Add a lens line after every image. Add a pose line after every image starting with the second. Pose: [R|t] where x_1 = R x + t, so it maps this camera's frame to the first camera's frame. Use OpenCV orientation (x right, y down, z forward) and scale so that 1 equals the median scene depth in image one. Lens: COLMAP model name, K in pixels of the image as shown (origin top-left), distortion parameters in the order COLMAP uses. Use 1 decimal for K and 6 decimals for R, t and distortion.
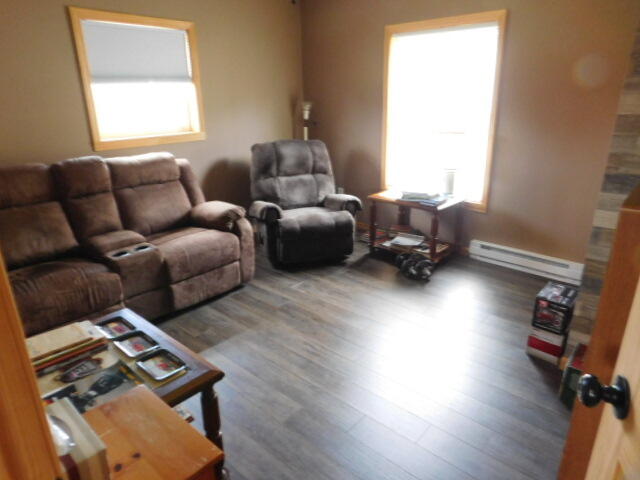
lens RADIAL K [[428.5, 0, 320.4], [0, 428.5, 241.7], [0, 0, 1]] dist [-0.026725, 0.001818]
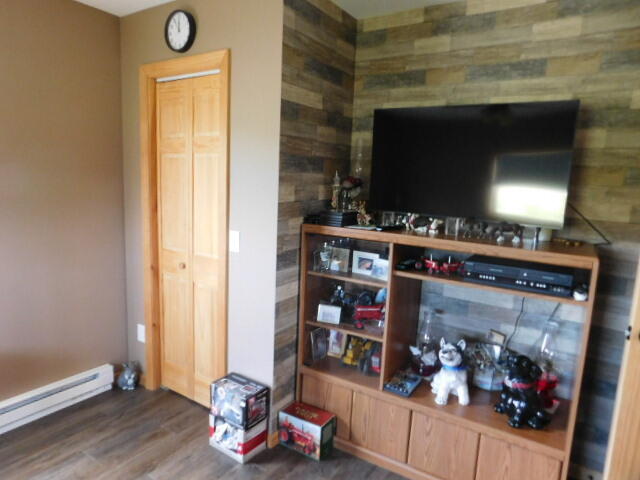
lens RADIAL K [[428.5, 0, 319.3], [0, 428.5, 240.5], [0, 0, 1]] dist [-0.026725, 0.001818]
pose [[-0.145837, -0.154070, 0.977238, -0.353156], [0.288381, 0.938280, 0.190964, -0.317737], [-0.946345, 0.309666, -0.092405, 0.837088]]
